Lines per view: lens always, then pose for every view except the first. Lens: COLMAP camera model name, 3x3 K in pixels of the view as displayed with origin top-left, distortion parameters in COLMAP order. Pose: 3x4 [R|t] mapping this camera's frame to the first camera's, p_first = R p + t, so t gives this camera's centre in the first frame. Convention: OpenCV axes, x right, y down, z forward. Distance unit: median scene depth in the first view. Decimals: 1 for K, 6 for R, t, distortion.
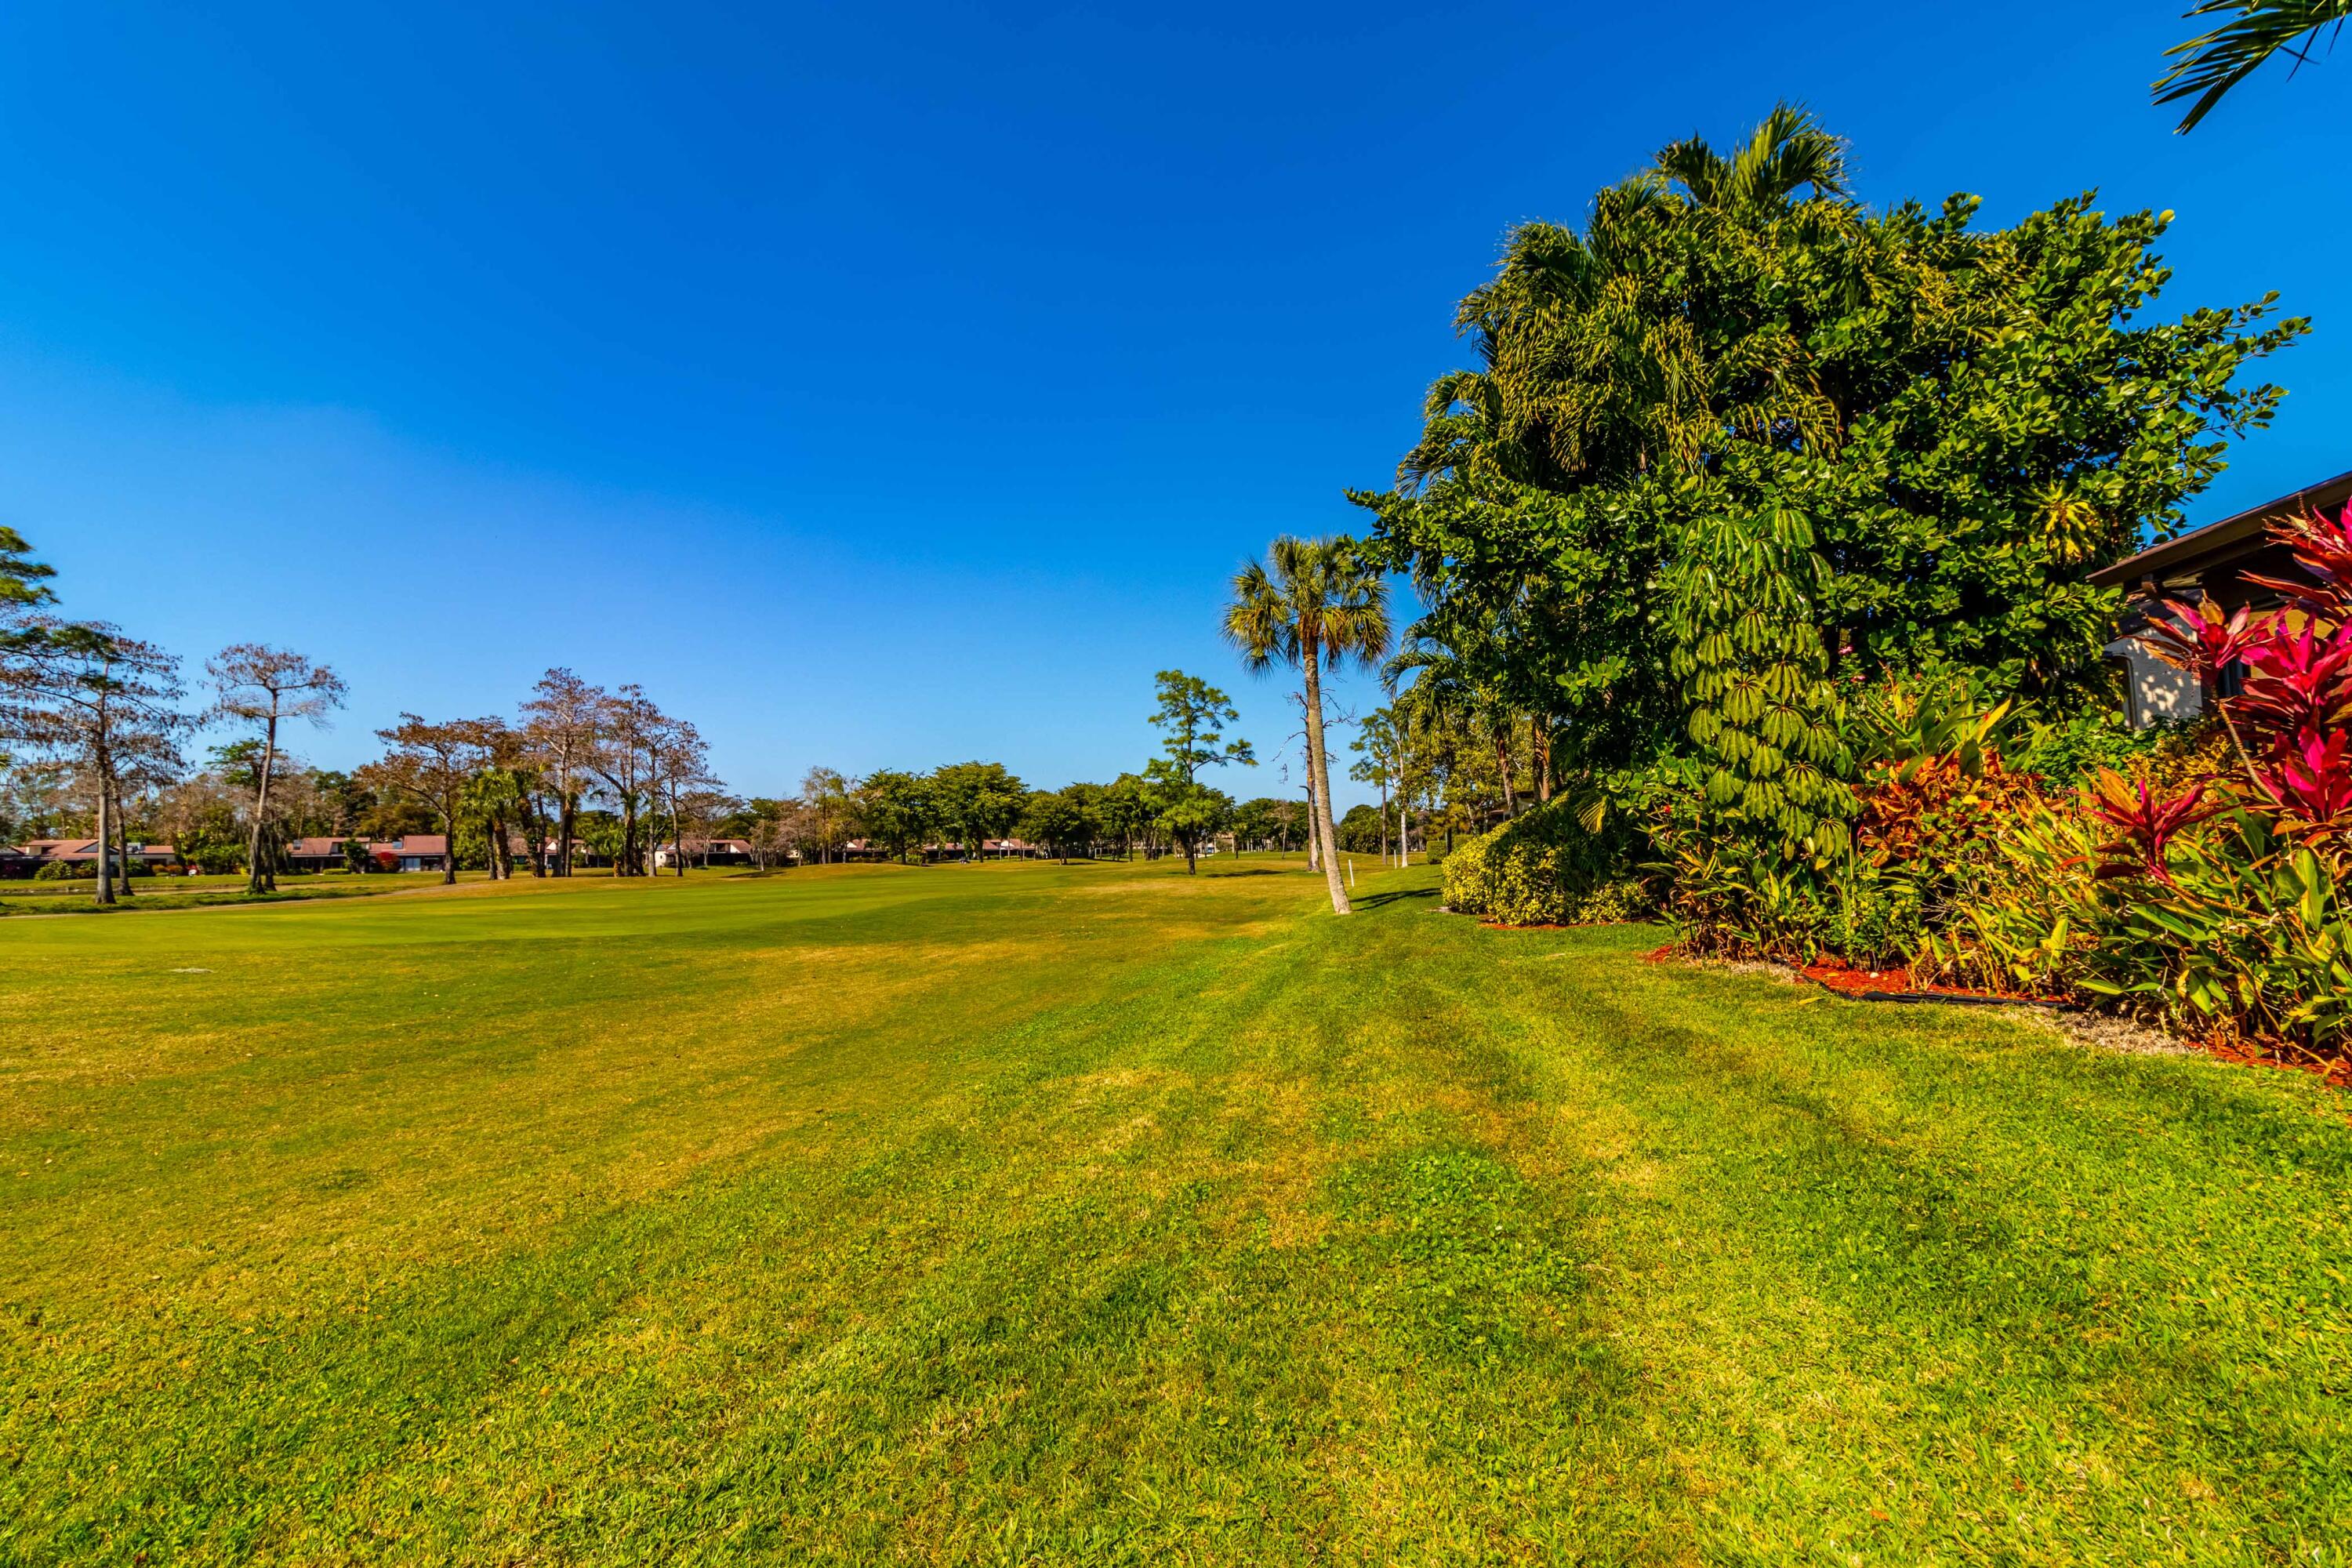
lens RADIAL K [[1084.7, 0, 1166.0], [0, 1084.7, 776.0], [0, 0, 1]] dist [0.001717, 0.000347]
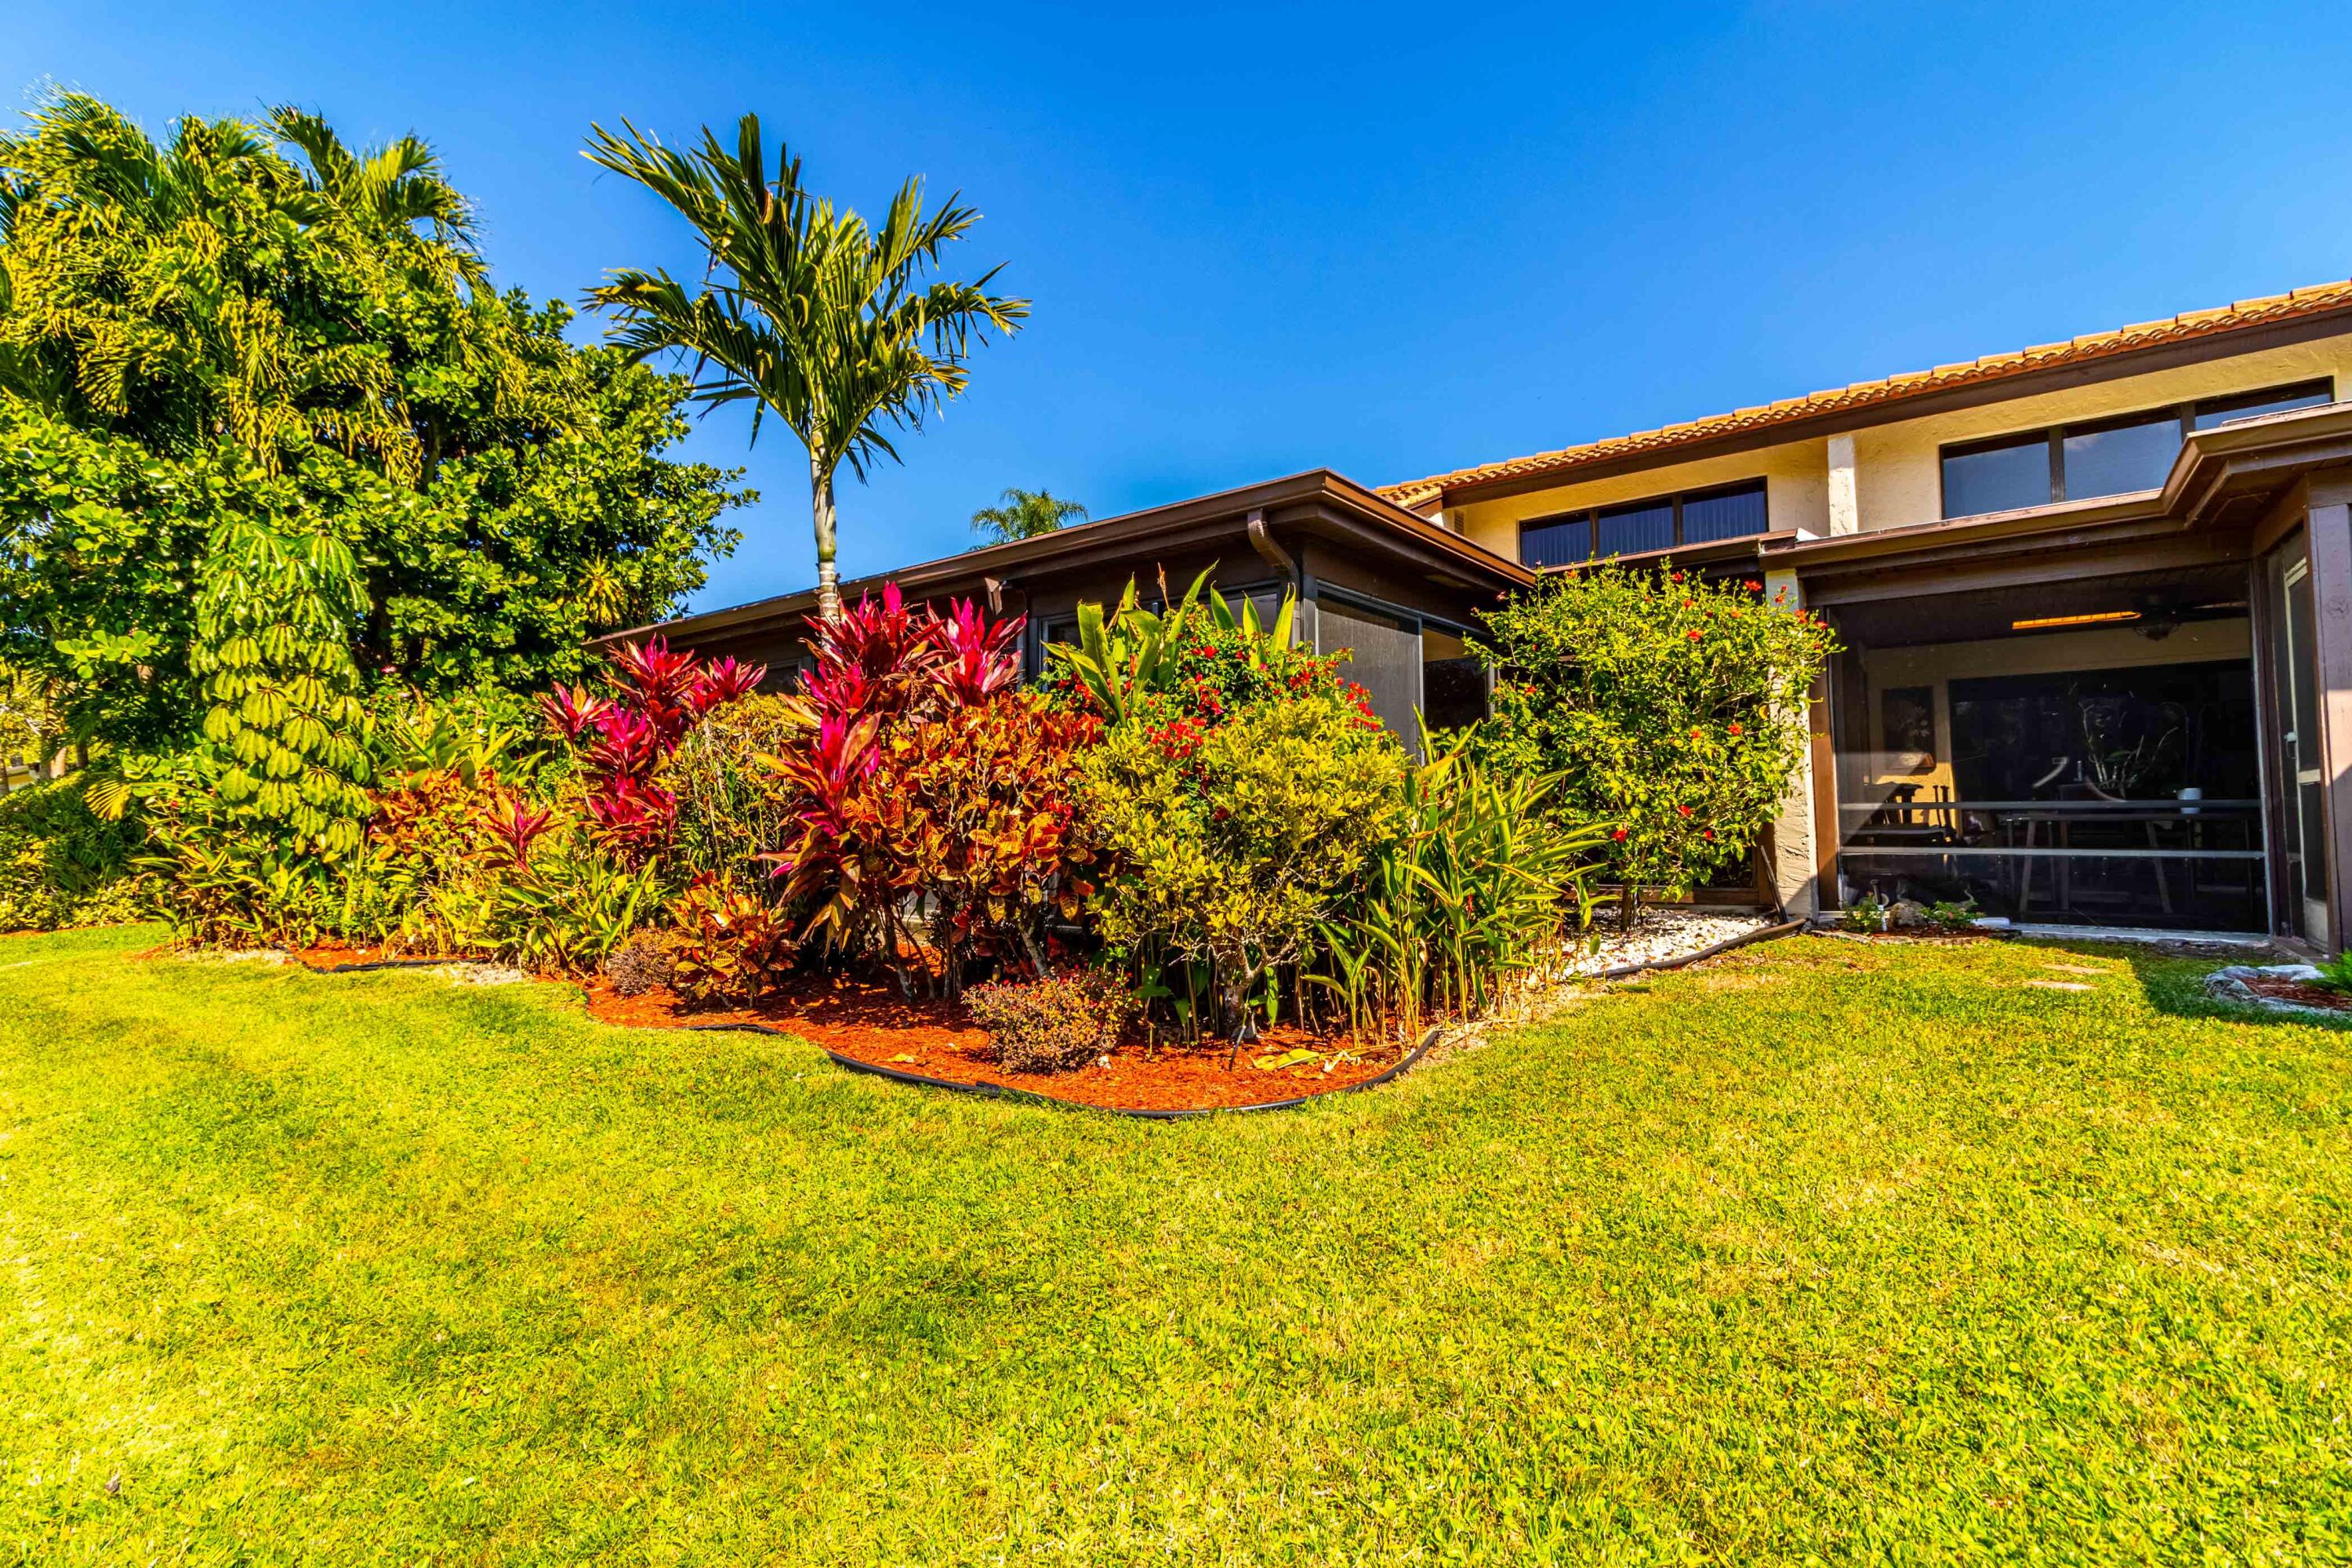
lens RADIAL K [[1084.7, 0, 1166.0], [0, 1084.7, 776.0], [0, 0, 1]] dist [0.001717, 0.000347]
pose [[0.445221, 0.060941, 0.893345, -0.023130], [-0.068845, 0.997058, -0.033705, -0.025145], [-0.892770, -0.046496, 0.448106, -0.272032]]
